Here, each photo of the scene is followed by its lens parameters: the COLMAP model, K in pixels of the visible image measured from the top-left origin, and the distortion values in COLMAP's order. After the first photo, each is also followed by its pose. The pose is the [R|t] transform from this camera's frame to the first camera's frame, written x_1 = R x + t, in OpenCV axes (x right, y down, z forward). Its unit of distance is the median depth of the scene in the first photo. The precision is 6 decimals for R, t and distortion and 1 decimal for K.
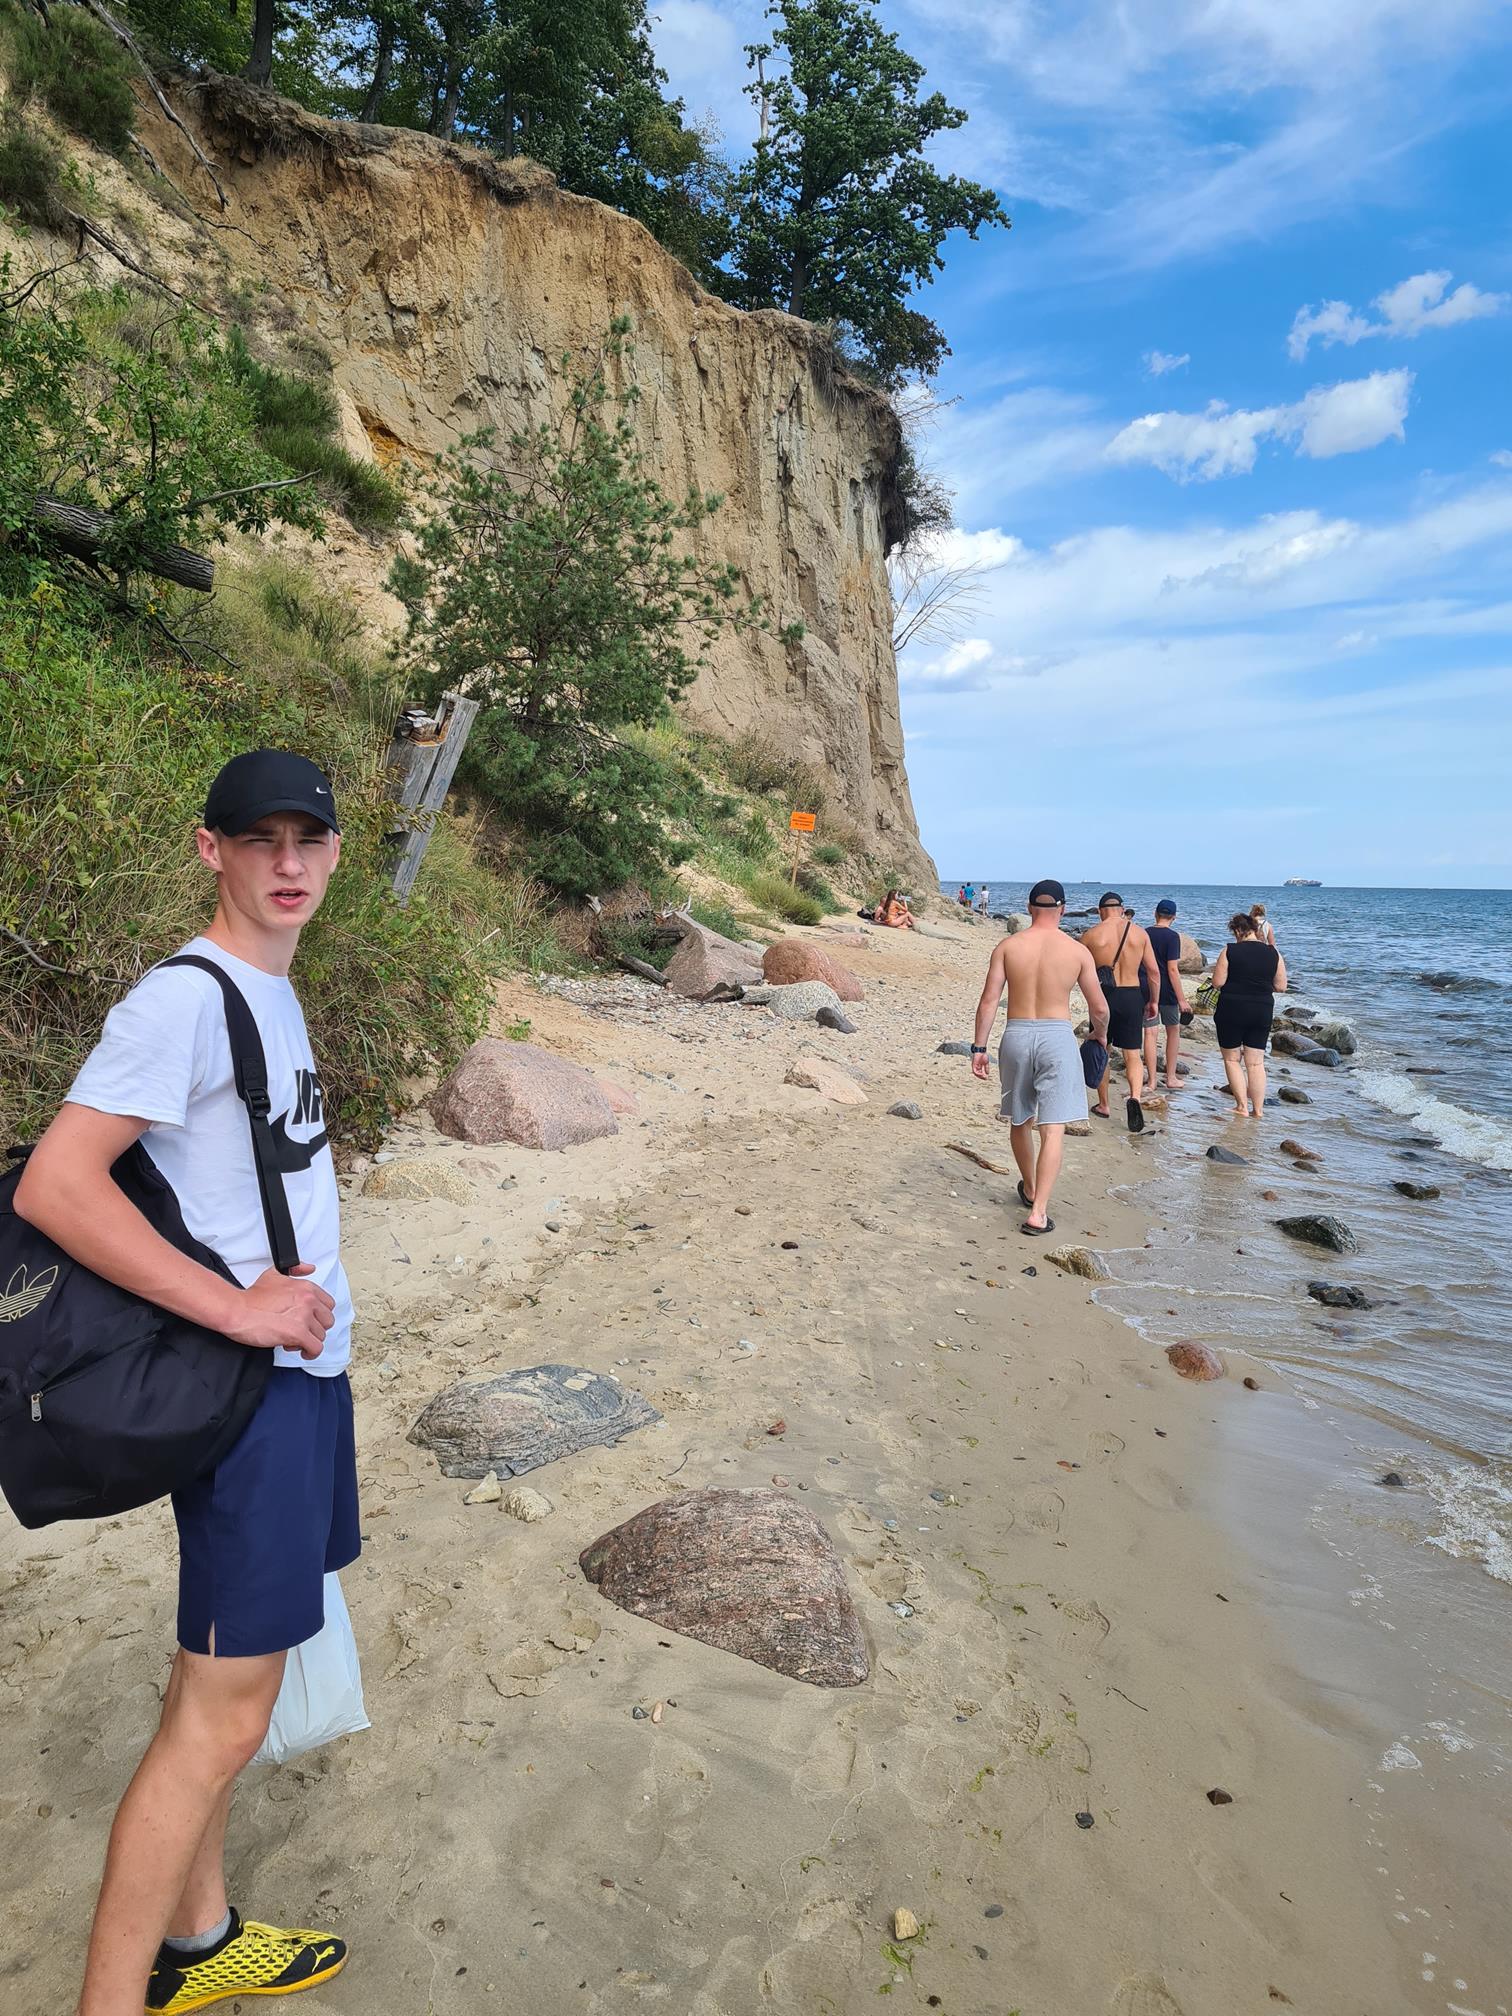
lens RADIAL K [[1543.1, 0, 760.0], [0, 1543.1, 1018.2], [0, 0, 1]] dist [0.035375, -0.018860]
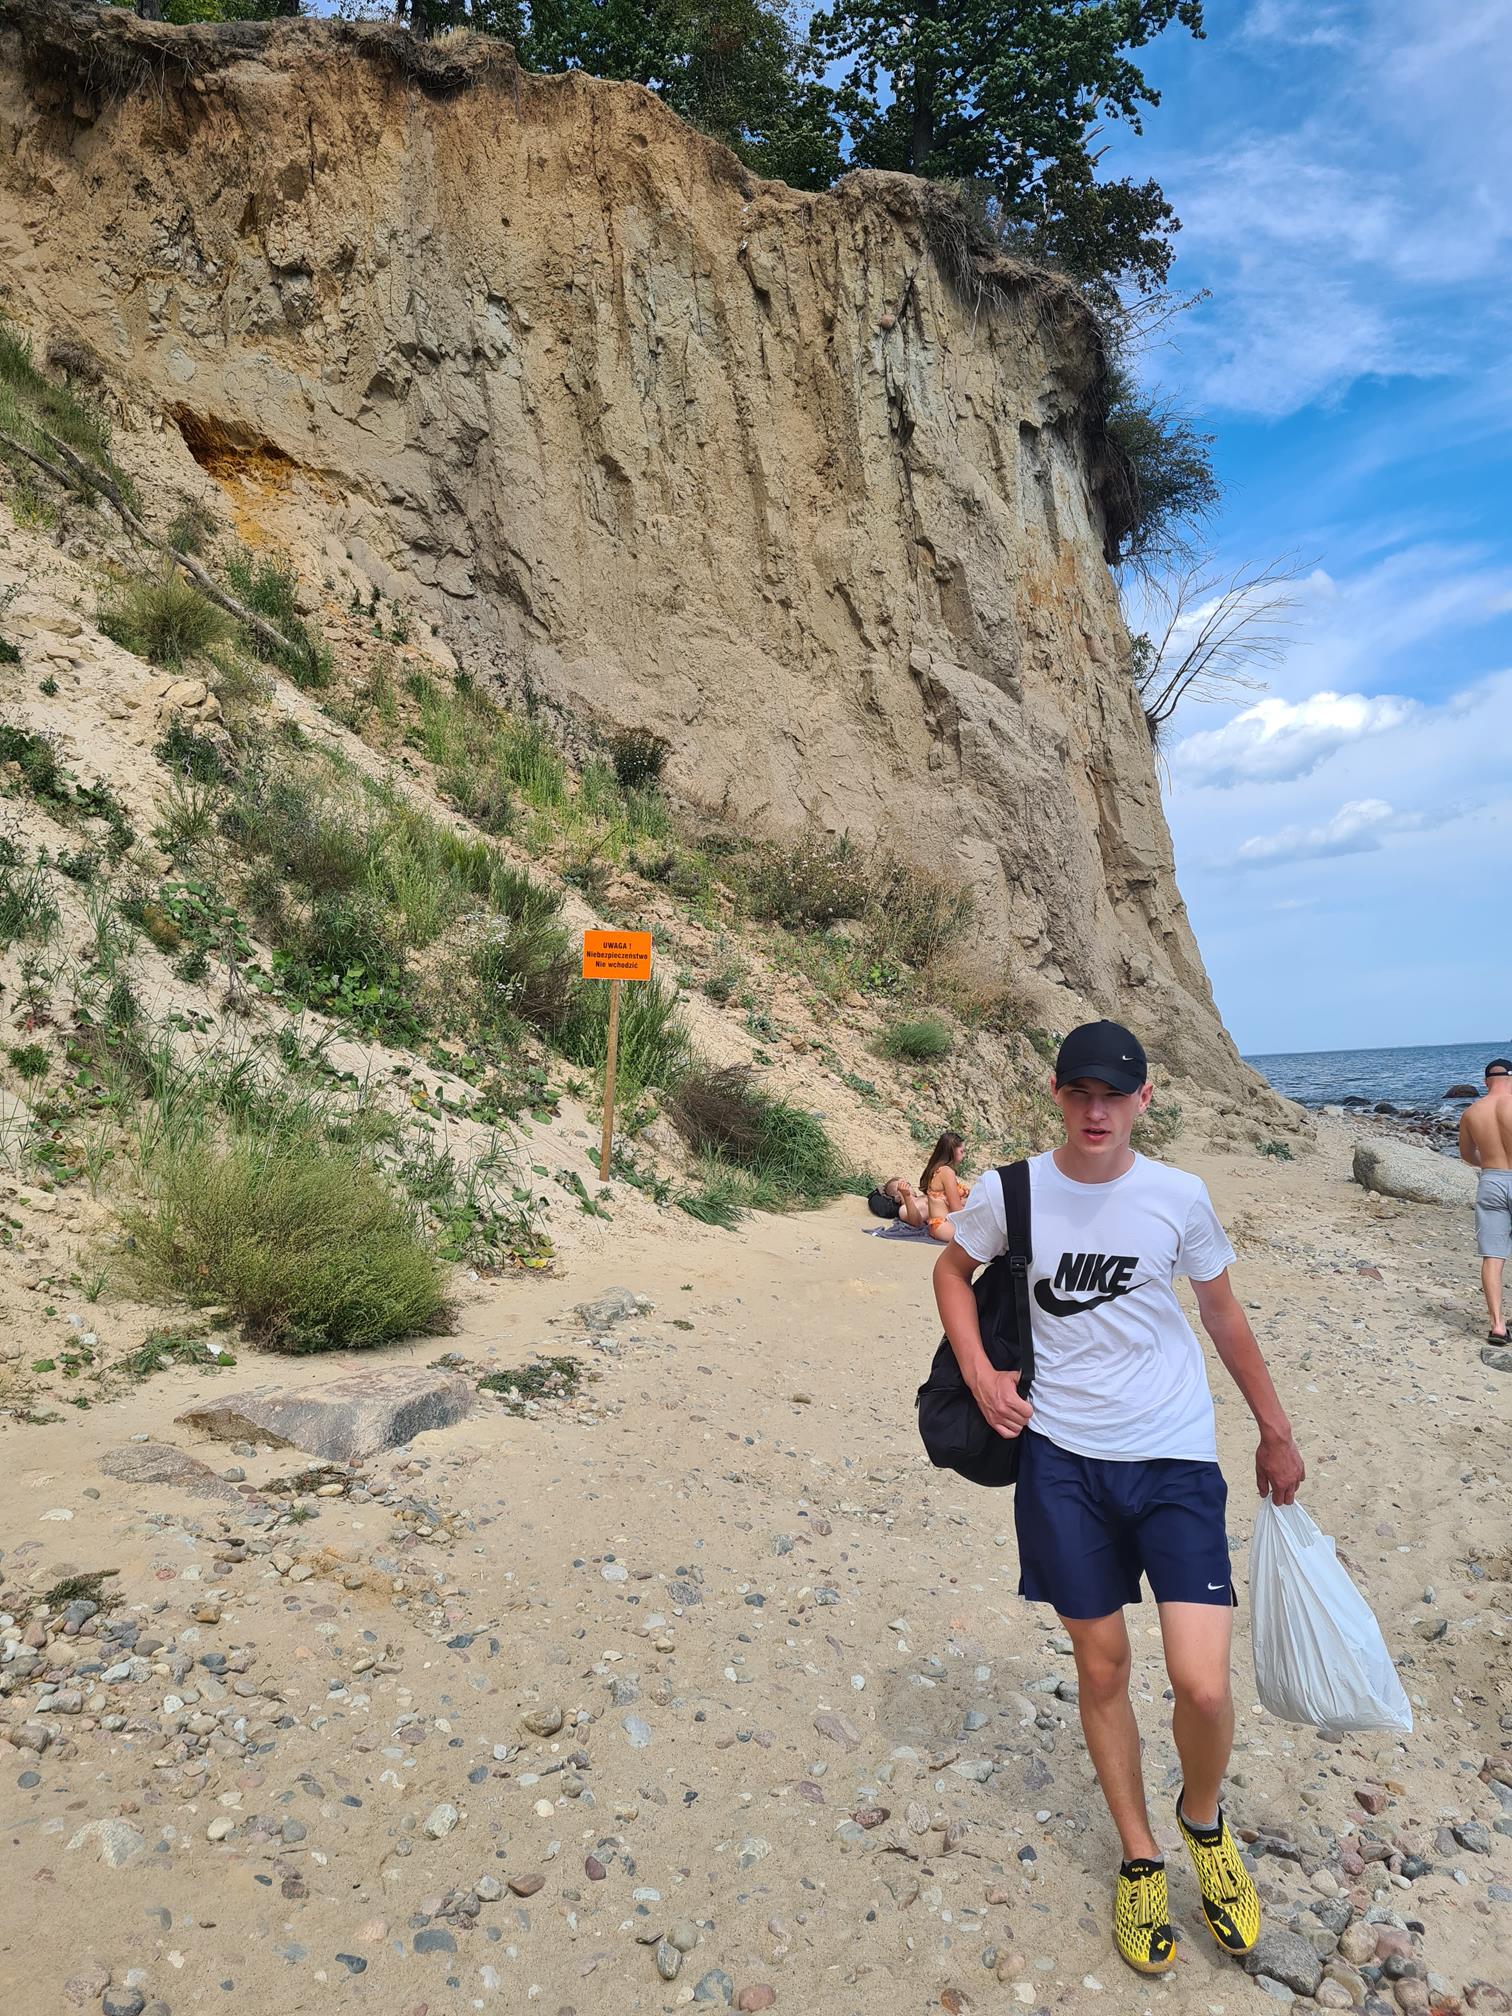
lens RADIAL K [[1543.1, 0, 738.7], [0, 1543.1, 1017.1], [0, 0, 1]] dist [0.035375, -0.018860]
pose [[0.961748, -0.081298, -0.261593, 0.096285], [0.045315, 0.989005, -0.140765, -0.037660], [0.270161, 0.123527, 0.954858, 0.434366]]
